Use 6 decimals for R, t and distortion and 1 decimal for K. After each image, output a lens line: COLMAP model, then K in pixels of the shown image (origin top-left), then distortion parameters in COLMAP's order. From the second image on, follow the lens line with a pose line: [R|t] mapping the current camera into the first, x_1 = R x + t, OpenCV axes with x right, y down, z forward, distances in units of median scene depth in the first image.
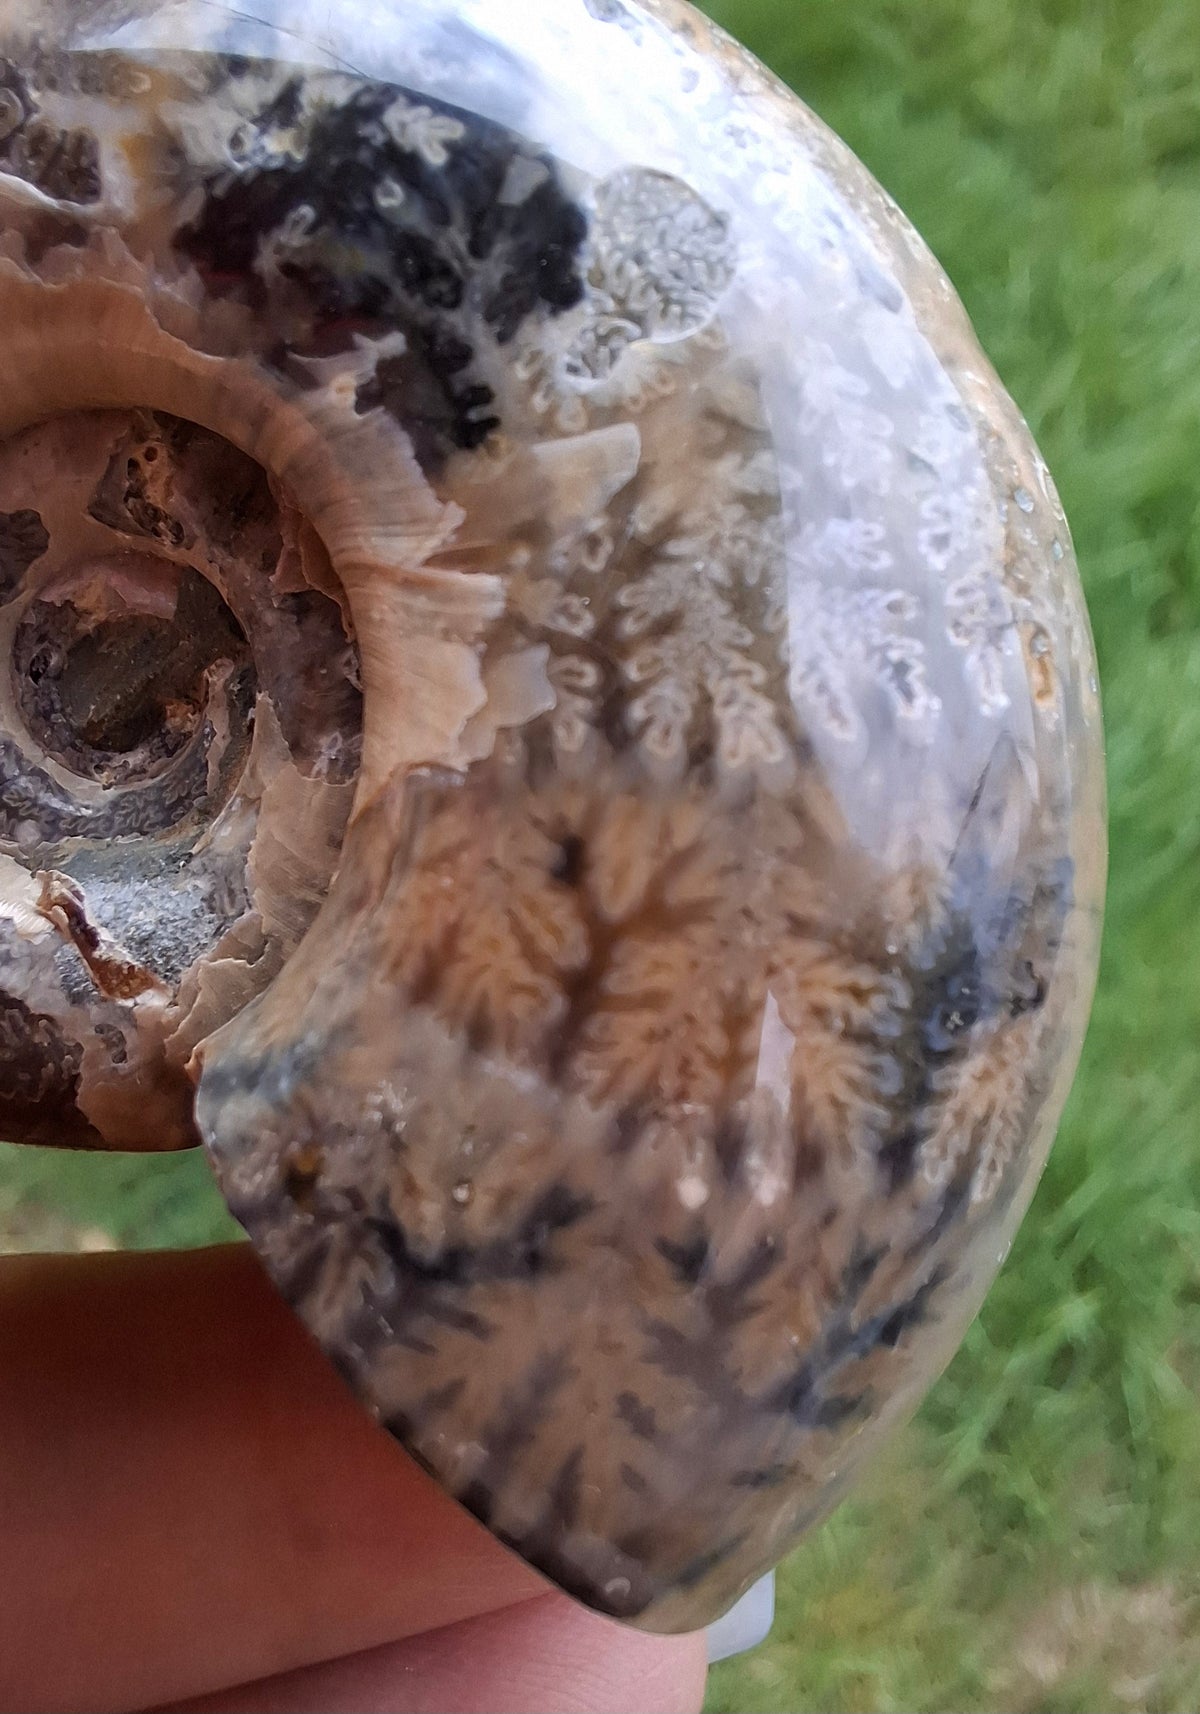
lens RADIAL K [[1405.5, 0, 645.7], [0, 1405.5, 877.4], [0, 0, 1]] dist [-0.103880, 0.205884]
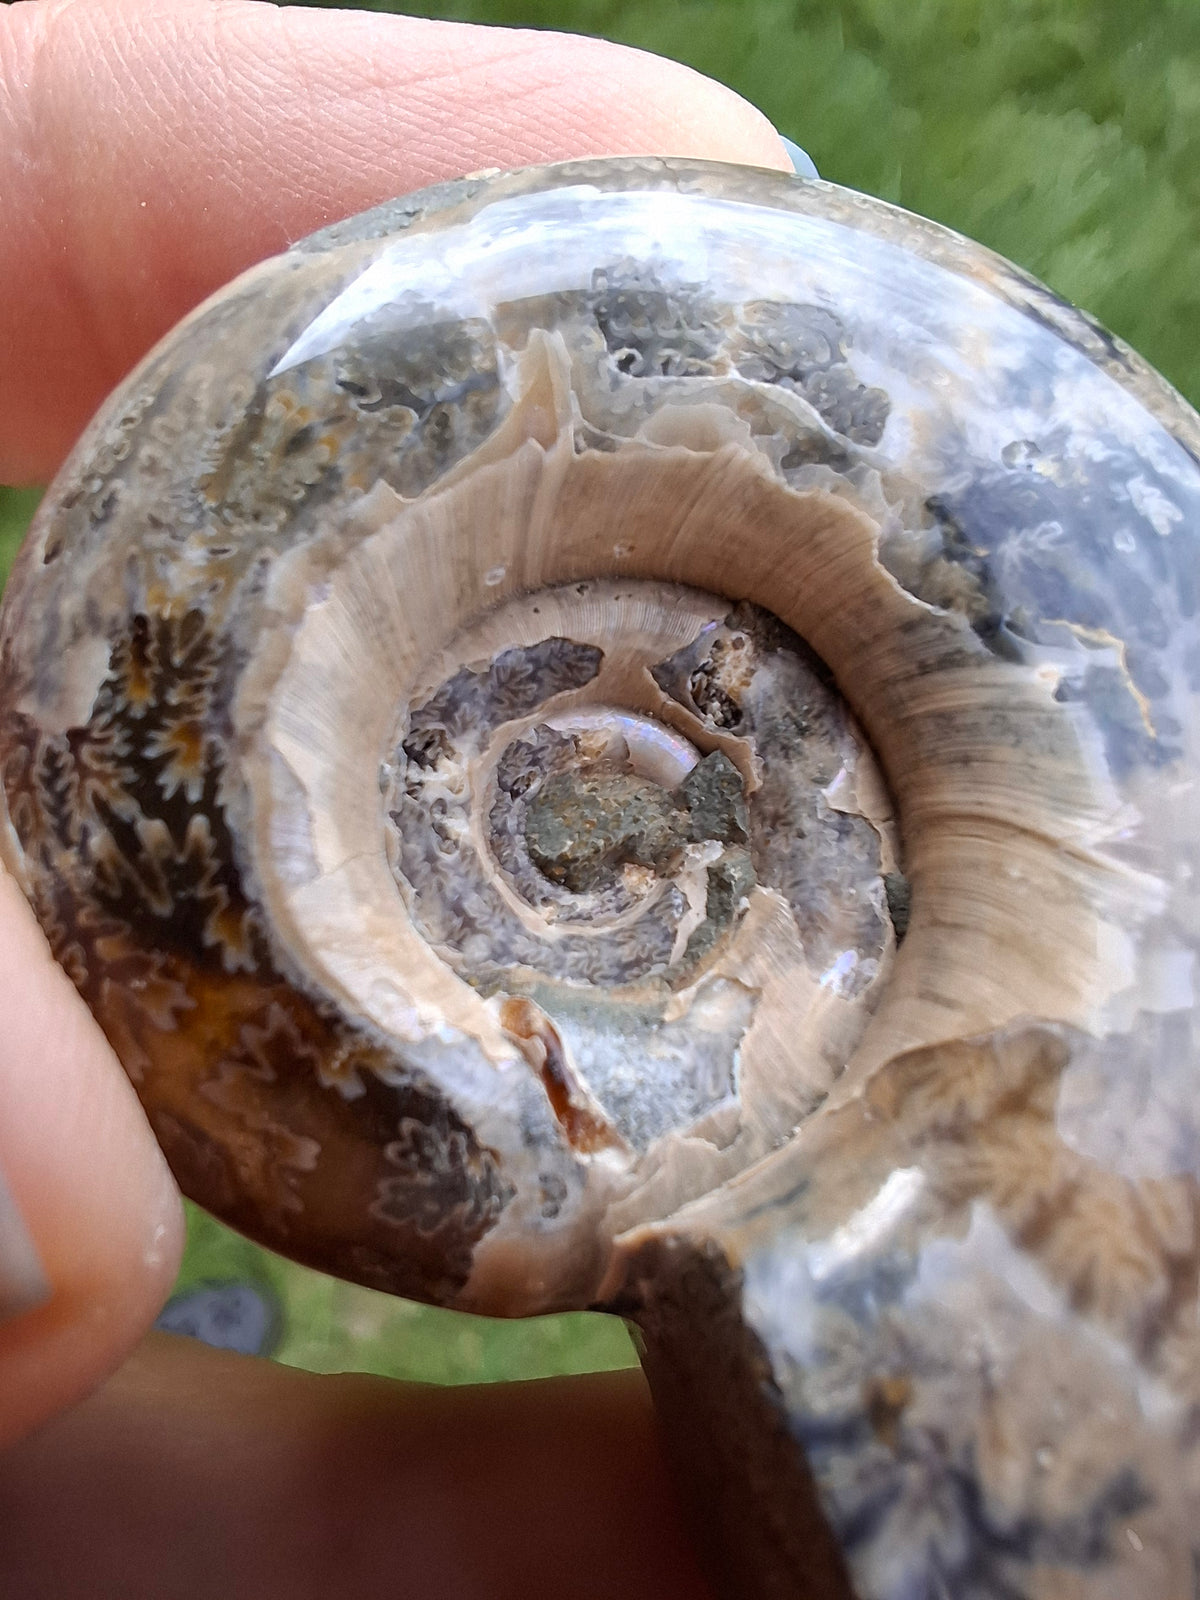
lens RADIAL K [[1260.6, 0, 588.6], [0, 1260.6, 803.3], [0, 0, 1]] dist [-0.104056, 0.146599]
pose [[0.918242, 0.316223, 0.238401, -0.774024], [-0.253794, 0.932014, -0.258726, 0.101055], [-0.304009, 0.177069, 0.936069, 0.190197]]
